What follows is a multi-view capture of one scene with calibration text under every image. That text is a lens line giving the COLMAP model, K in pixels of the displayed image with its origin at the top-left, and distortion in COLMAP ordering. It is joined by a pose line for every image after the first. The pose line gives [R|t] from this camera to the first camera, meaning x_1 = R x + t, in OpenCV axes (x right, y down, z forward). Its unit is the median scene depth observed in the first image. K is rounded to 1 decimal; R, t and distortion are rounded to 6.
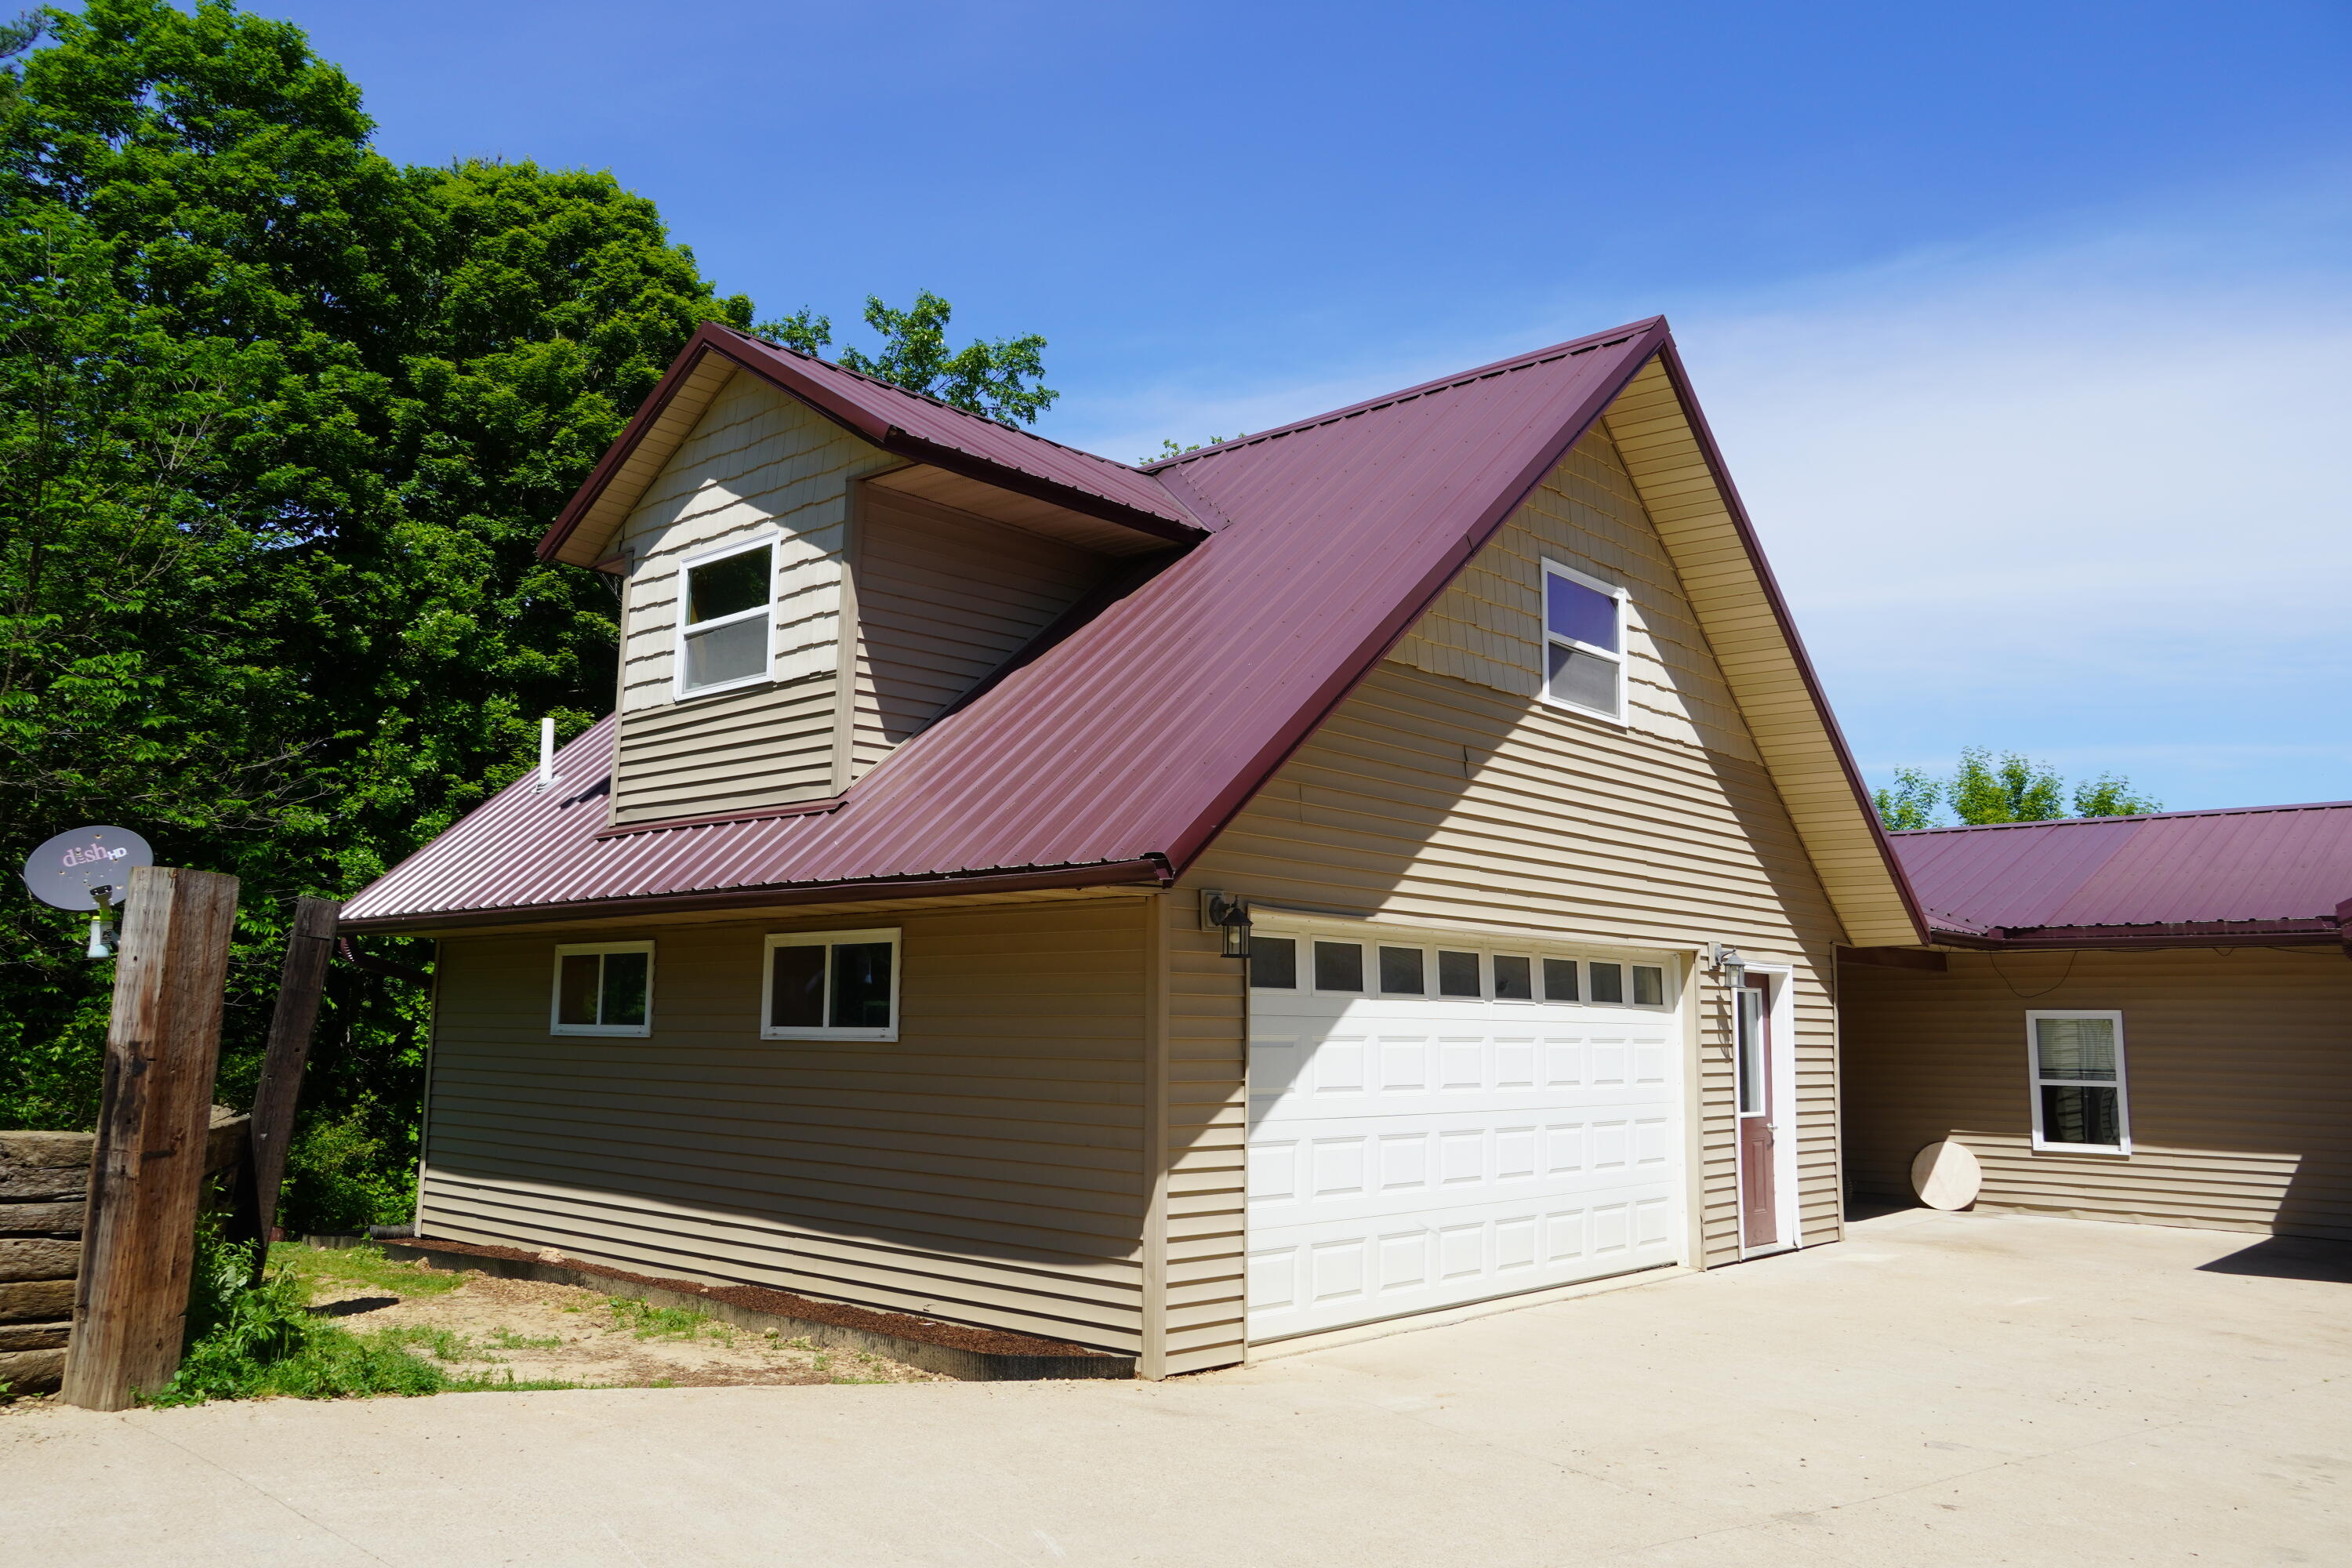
lens RADIAL K [[1741.0, 0, 1171.7], [0, 1741.0, 788.8], [0, 0, 1]] dist [-0.013535, 0.012340]
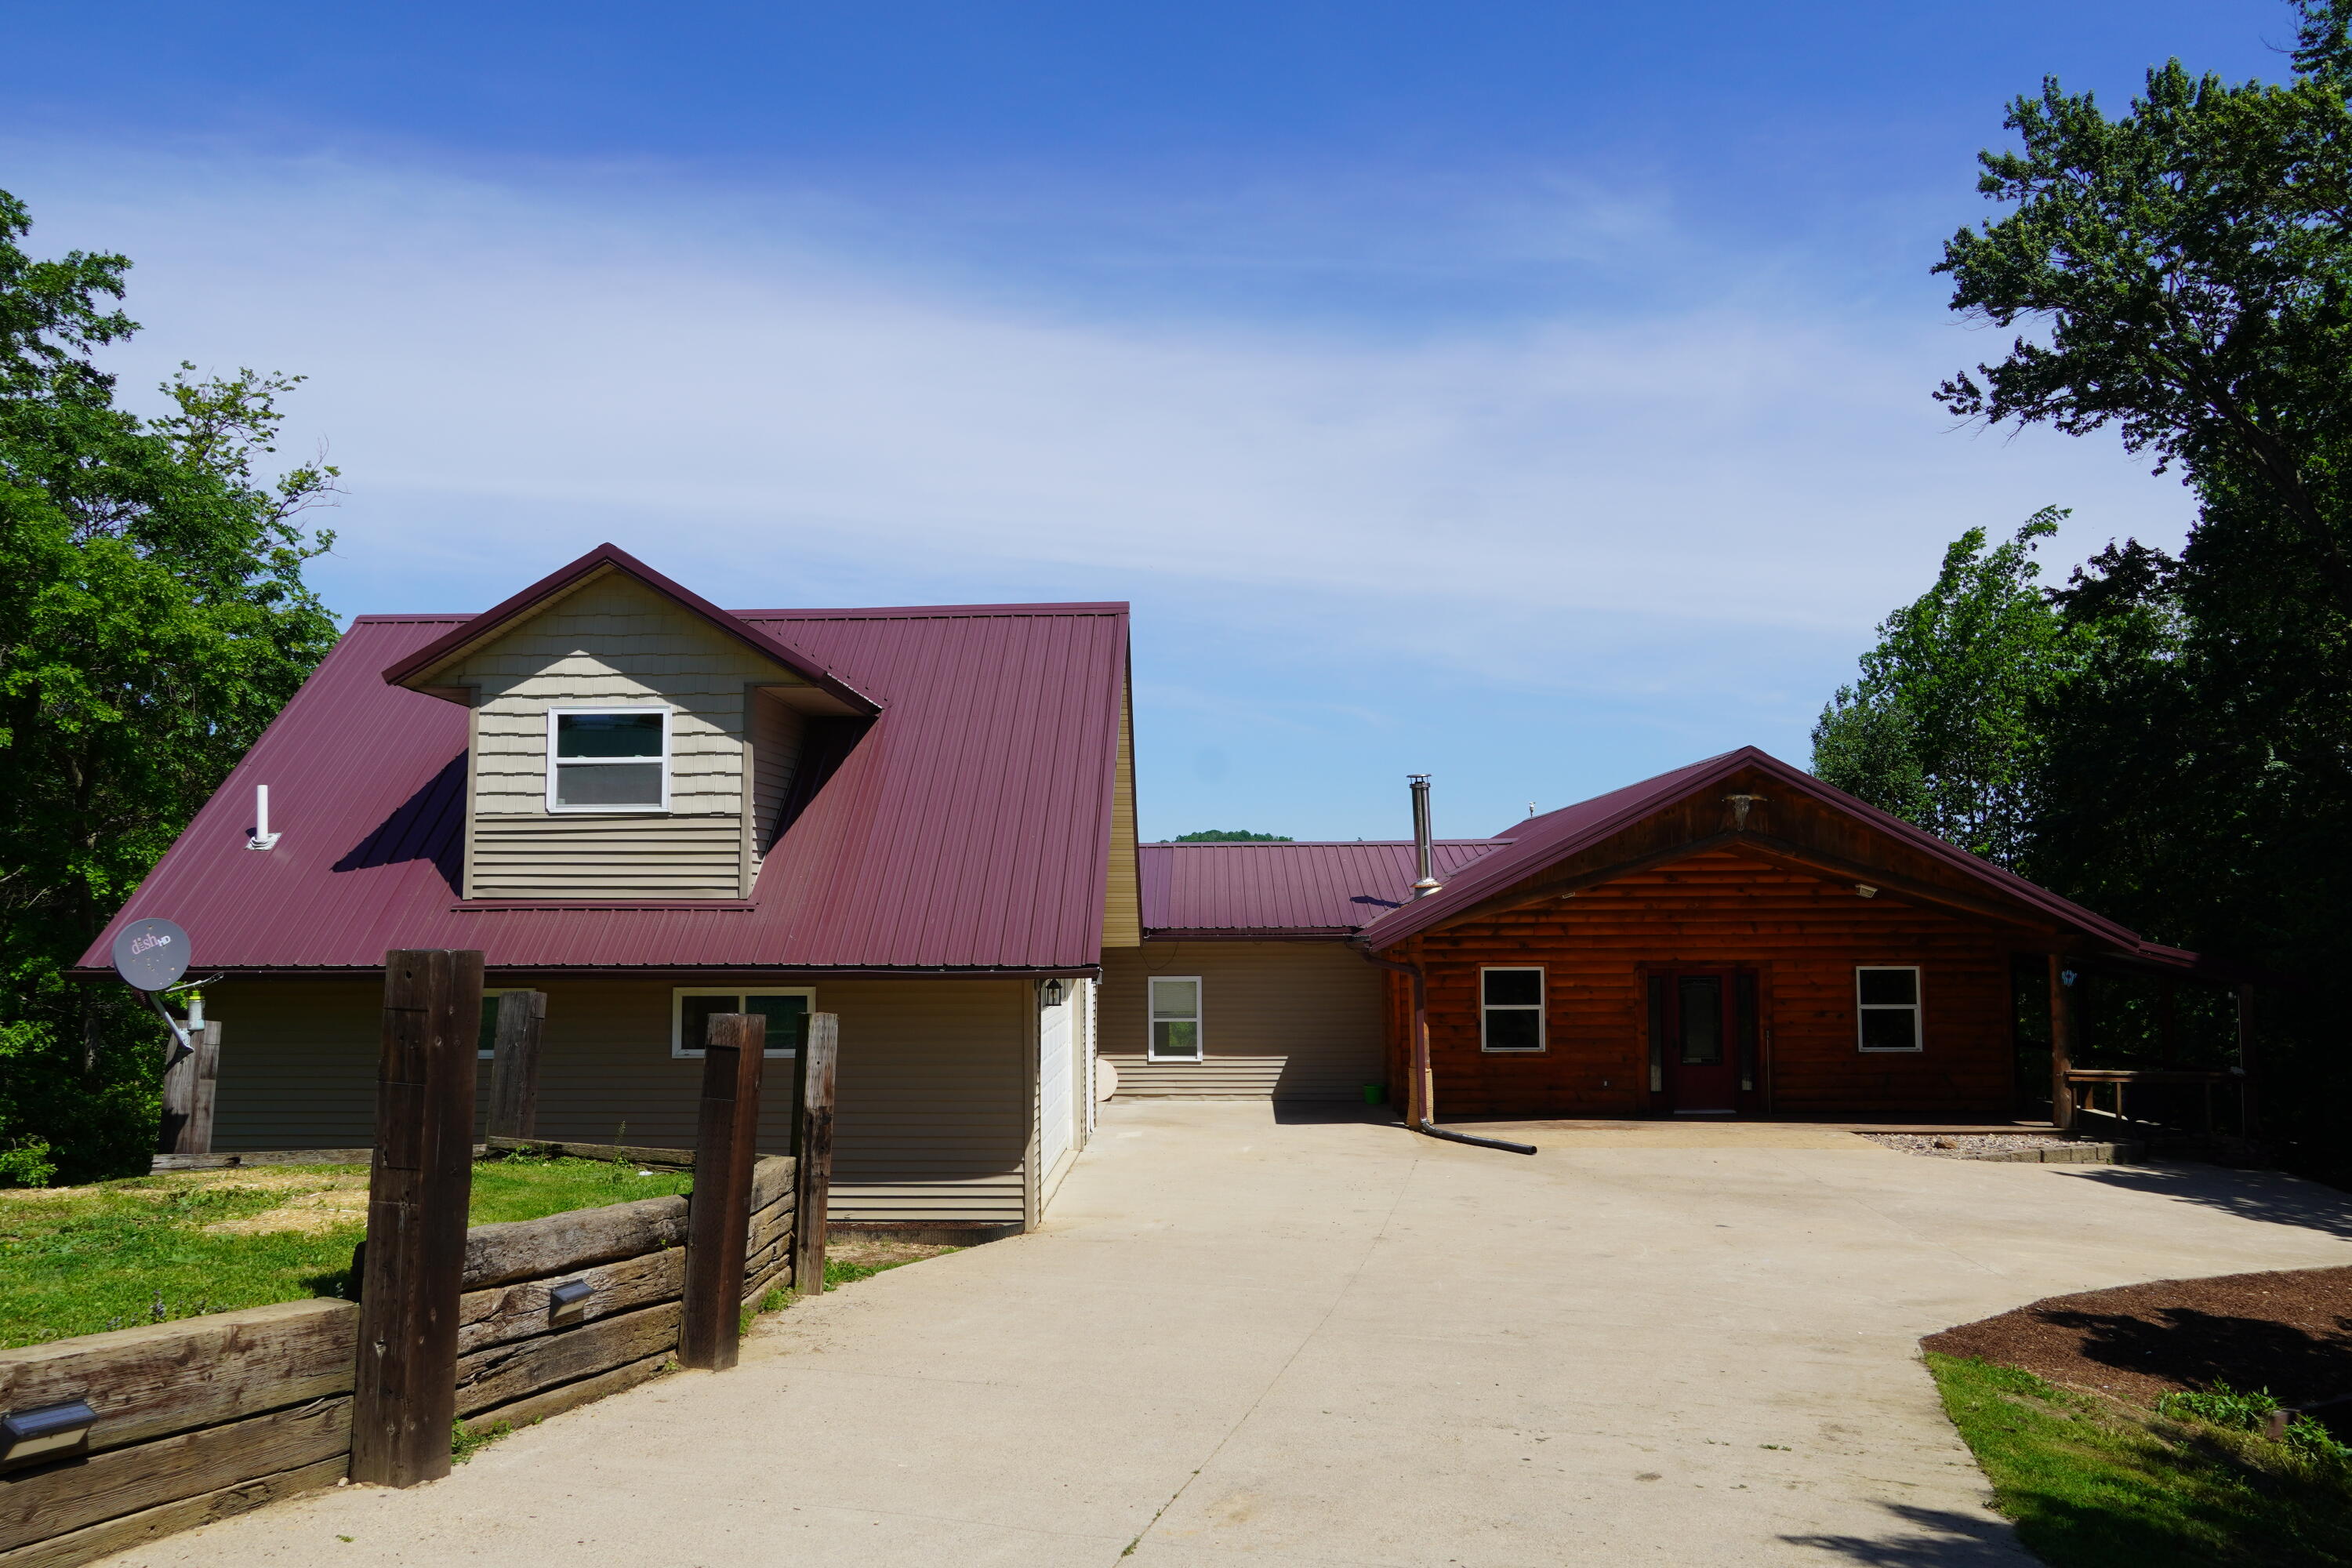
lens RADIAL K [[1741.0, 0, 1175.5], [0, 1741.0, 769.9], [0, 0, 1]] dist [-0.013535, 0.012340]
pose [[0.754850, 0.041632, 0.654575, -0.809312], [-0.075790, 0.996835, 0.024000, -0.153894], [-0.651504, -0.067727, 0.755616, -0.348090]]
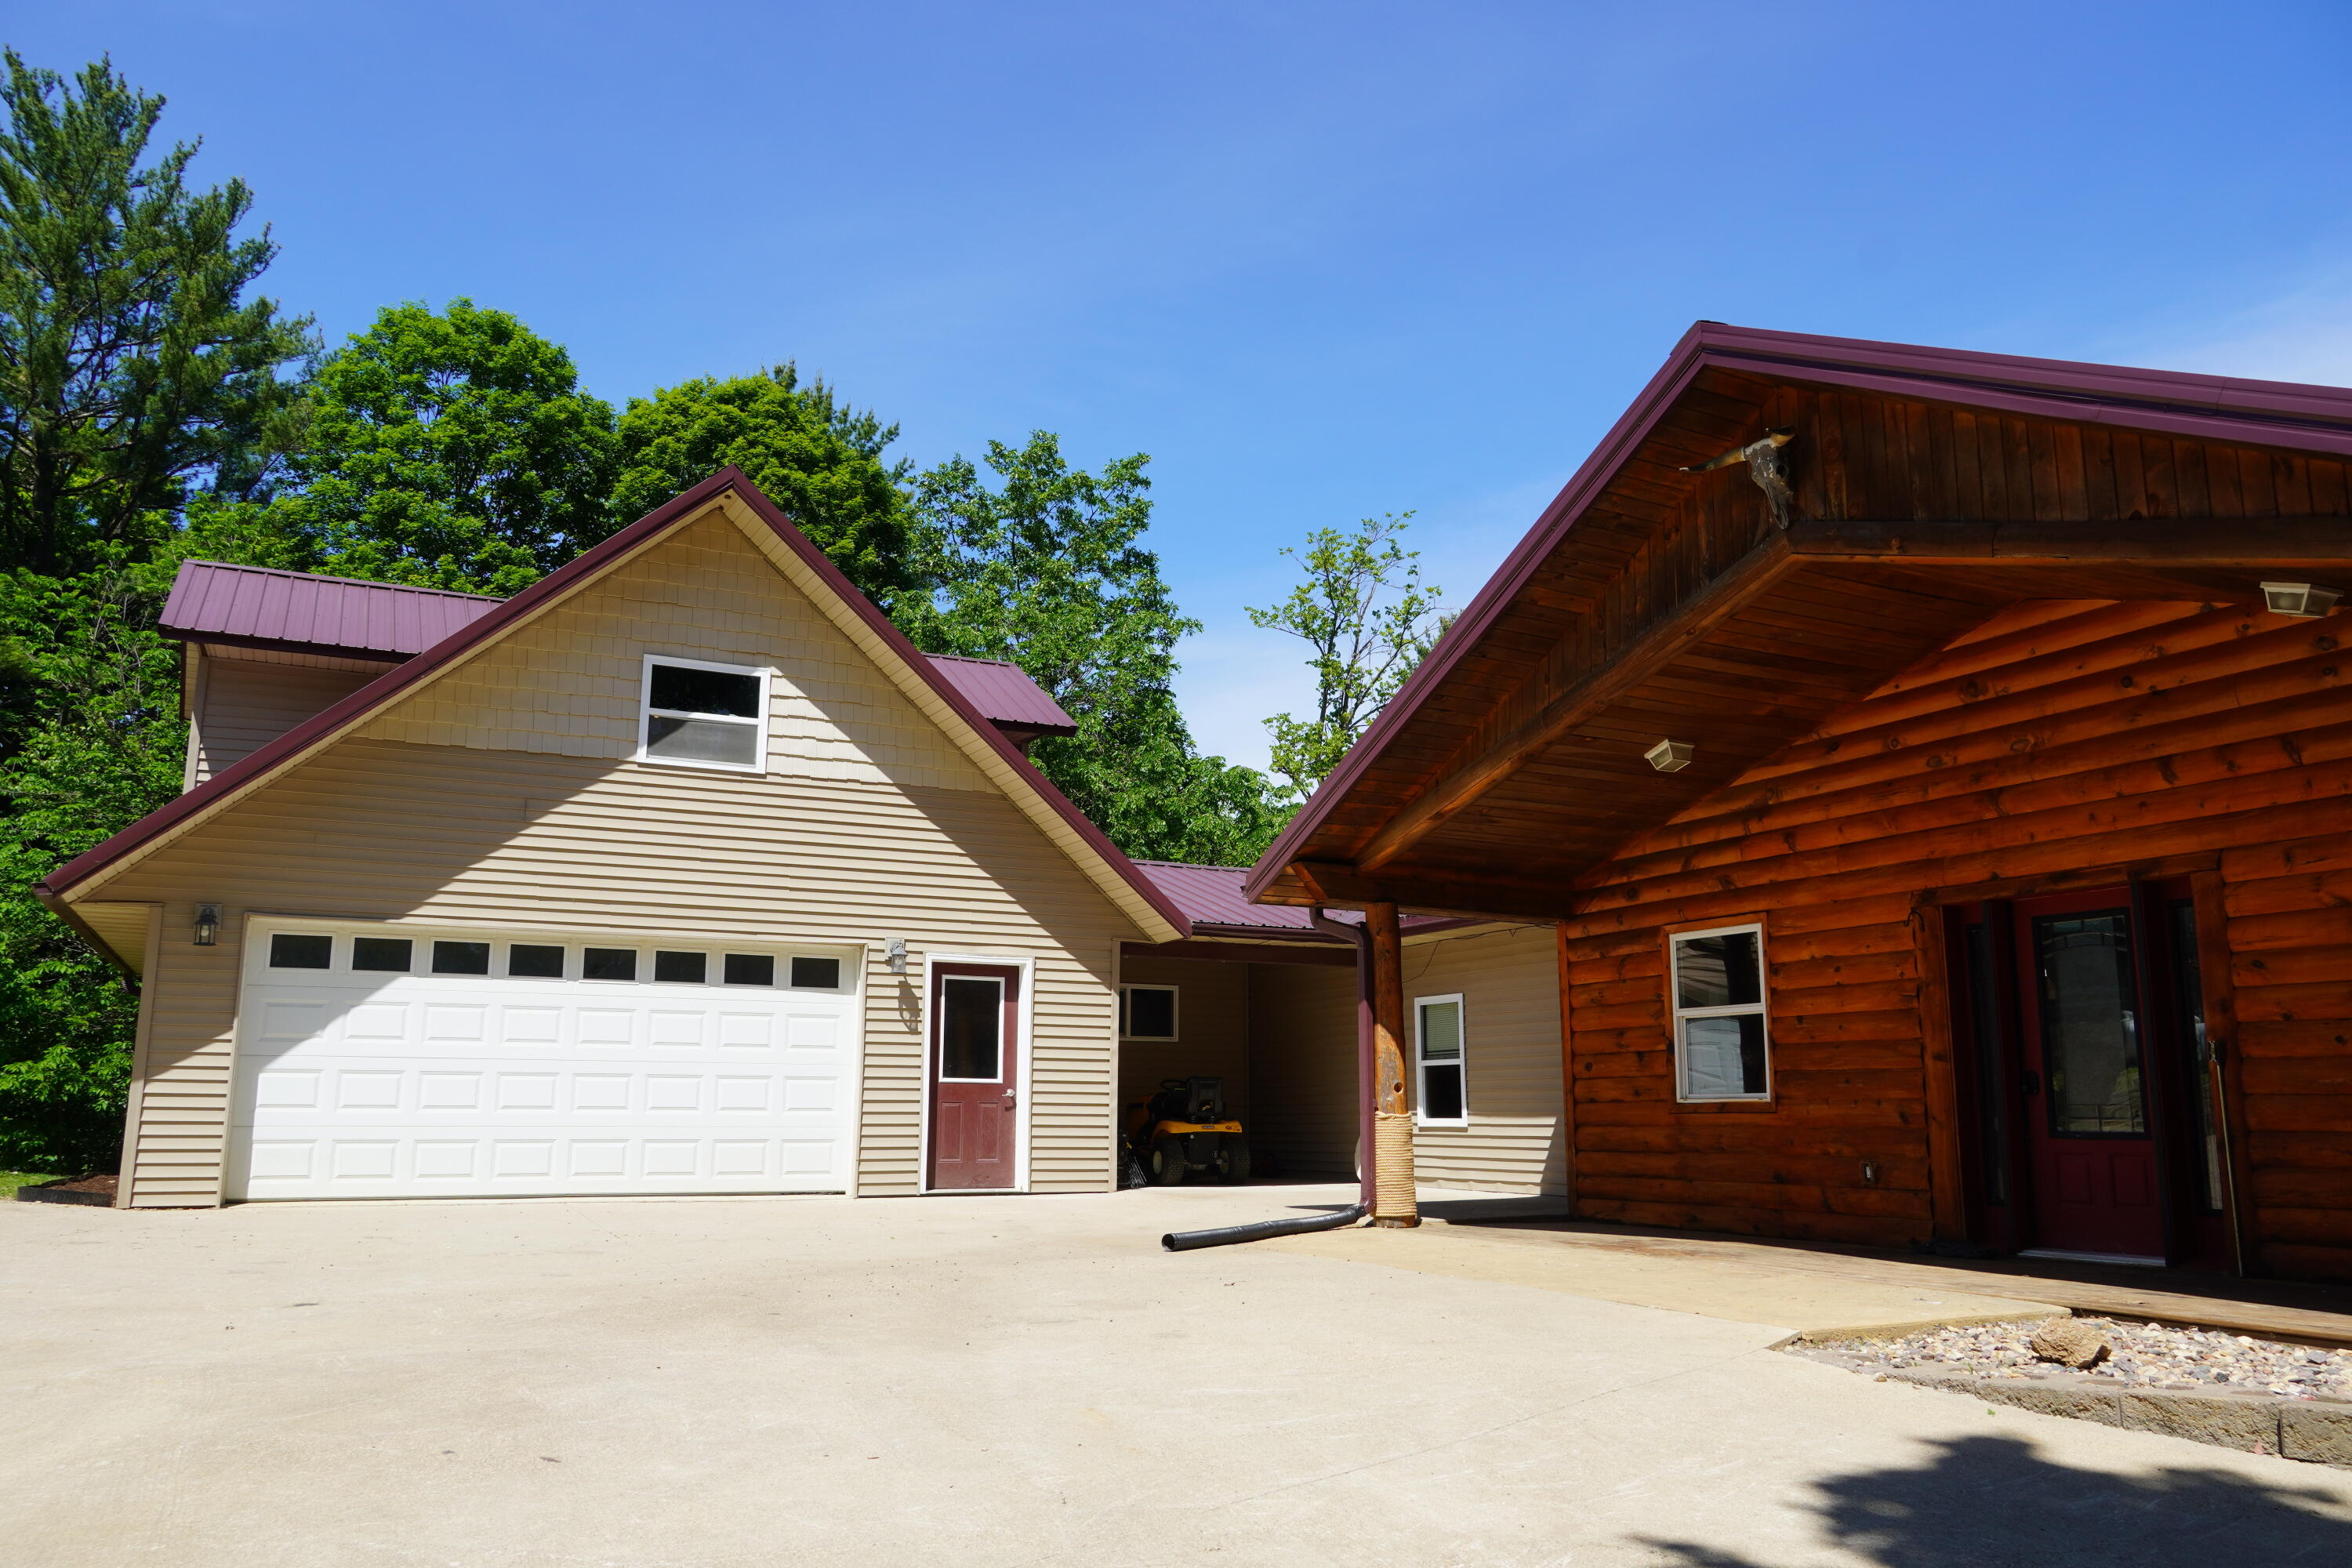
lens RADIAL K [[1741.0, 0, 1170.5], [0, 1741.0, 797.3], [0, 0, 1]] dist [-0.013535, 0.012340]
pose [[0.935340, -0.072450, -0.346251, 1.037884], [0.057122, 0.996890, -0.054285, 0.073401], [0.349107, 0.030996, 0.936570, -0.121225]]
